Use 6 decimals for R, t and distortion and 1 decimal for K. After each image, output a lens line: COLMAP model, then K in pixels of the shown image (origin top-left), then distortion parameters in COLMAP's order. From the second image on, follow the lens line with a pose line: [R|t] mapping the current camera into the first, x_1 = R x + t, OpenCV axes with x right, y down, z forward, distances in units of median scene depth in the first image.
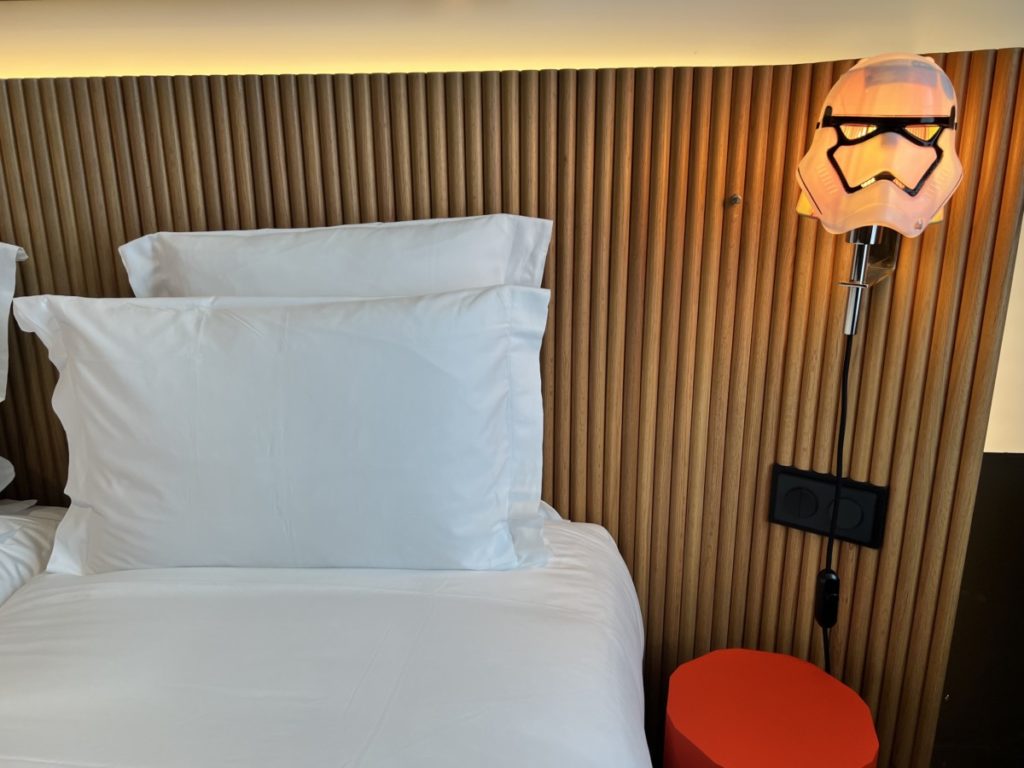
lens RADIAL K [[792.8, 0, 512.0], [0, 792.8, 384.0], [0, 0, 1]] dist [0.047940, -0.002971]
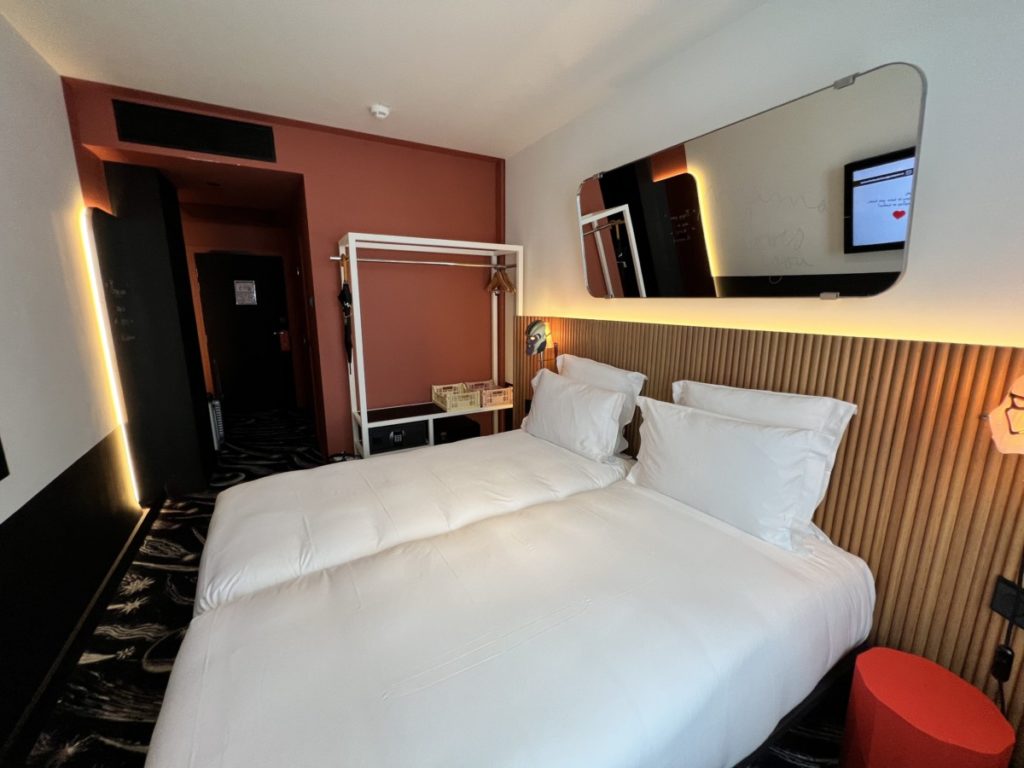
lens RADIAL K [[411.6, 0, 512.0], [0, 411.6, 384.0], [0, 0, 1]] dist [0.000227, 0.000059]
pose [[0.588005, 0.173045, -0.790130, 0.390527], [-0.226987, 0.972896, 0.044151, -0.106745], [0.776355, 0.153389, 0.611347, -0.419589]]
